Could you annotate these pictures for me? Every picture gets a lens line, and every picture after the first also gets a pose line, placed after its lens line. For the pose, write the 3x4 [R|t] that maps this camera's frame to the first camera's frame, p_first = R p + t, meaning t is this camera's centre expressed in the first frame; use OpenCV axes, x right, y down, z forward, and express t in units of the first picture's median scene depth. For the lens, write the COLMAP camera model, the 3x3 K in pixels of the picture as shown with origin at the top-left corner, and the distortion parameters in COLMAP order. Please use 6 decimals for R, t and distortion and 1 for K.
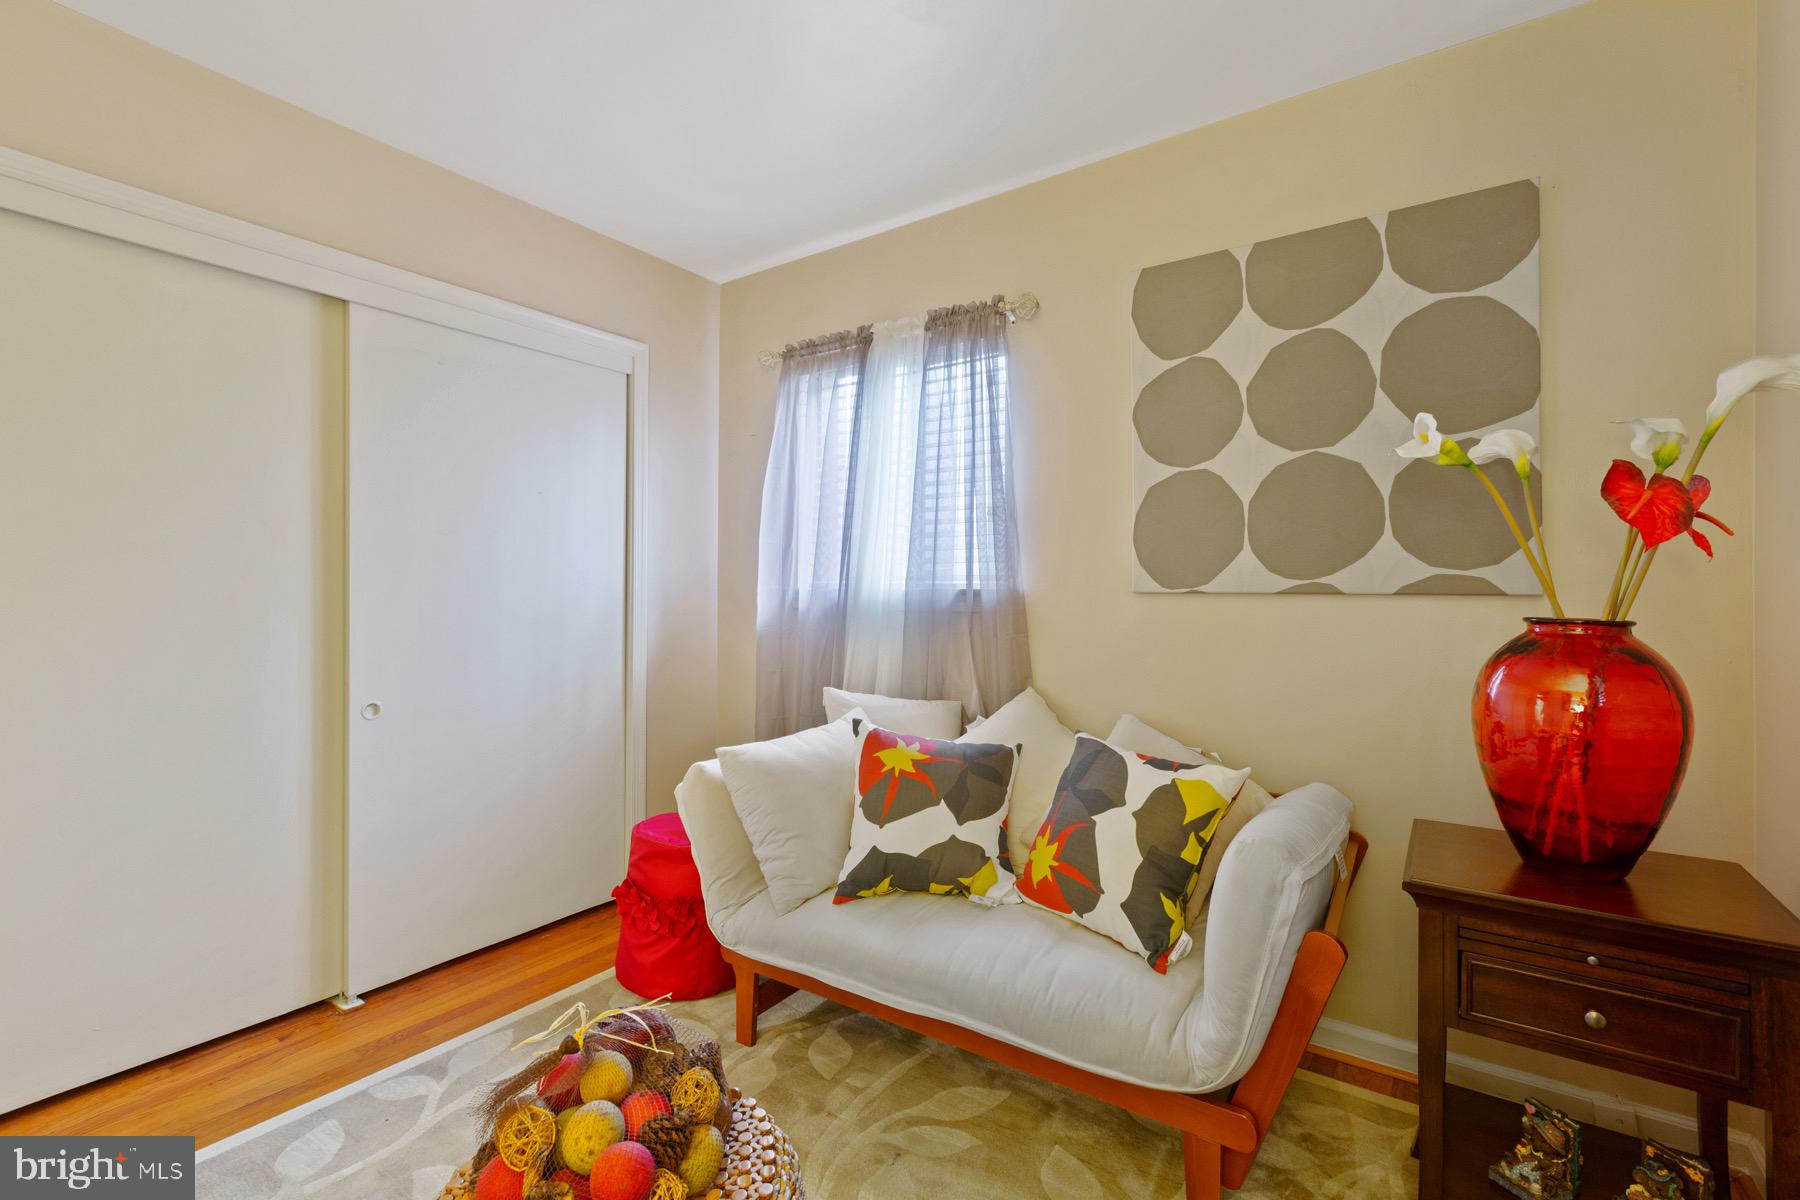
lens RADIAL K [[814.5, 0, 904.5], [0, 814.5, 593.0], [0, 0, 1]] dist [0.002820, -0.000724]
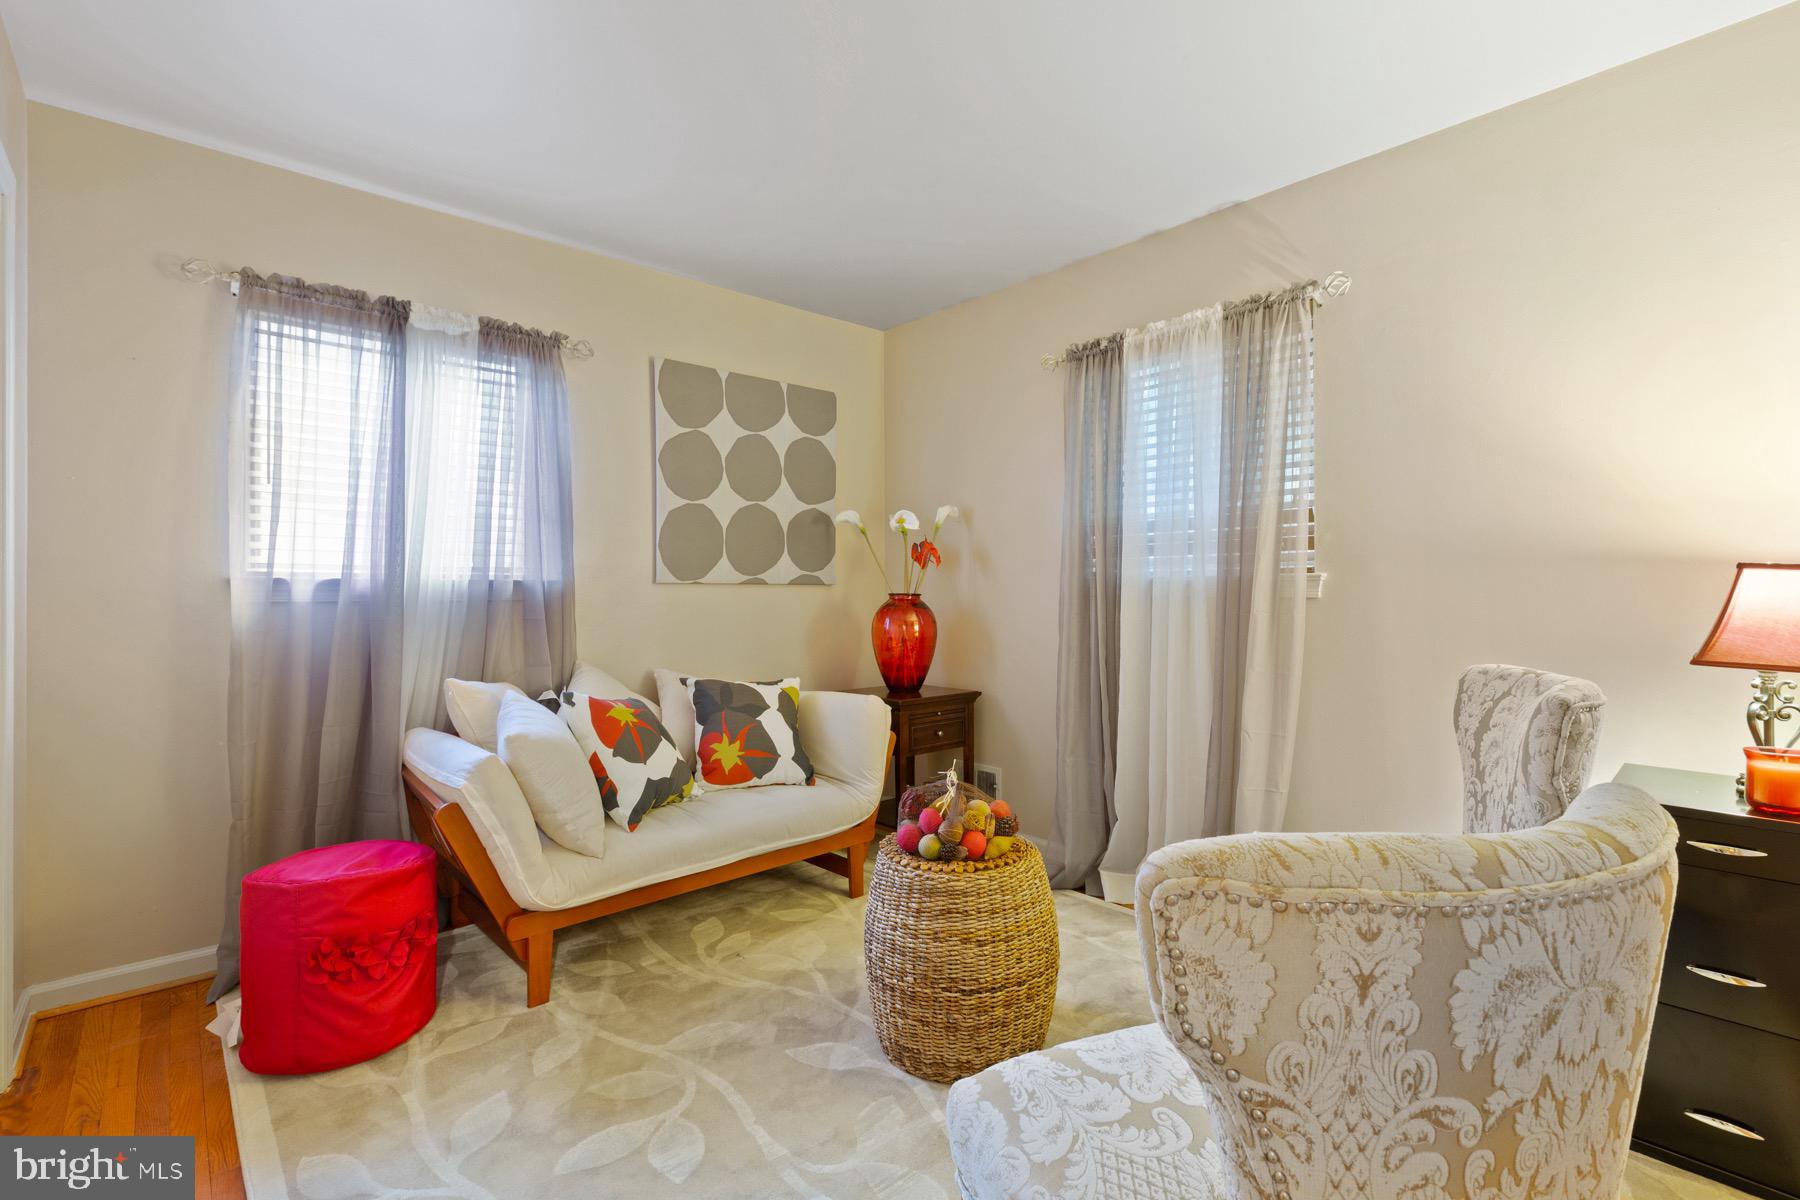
lens RADIAL K [[814.5, 0, 910.2], [0, 814.5, 602.4], [0, 0, 1]] dist [0.002820, -0.000724]
pose [[0.212996, -0.020451, 0.976839, -1.187563], [0.004634, 0.999791, 0.019921, 0.006878], [-0.977042, 0.000283, 0.213046, 0.313059]]
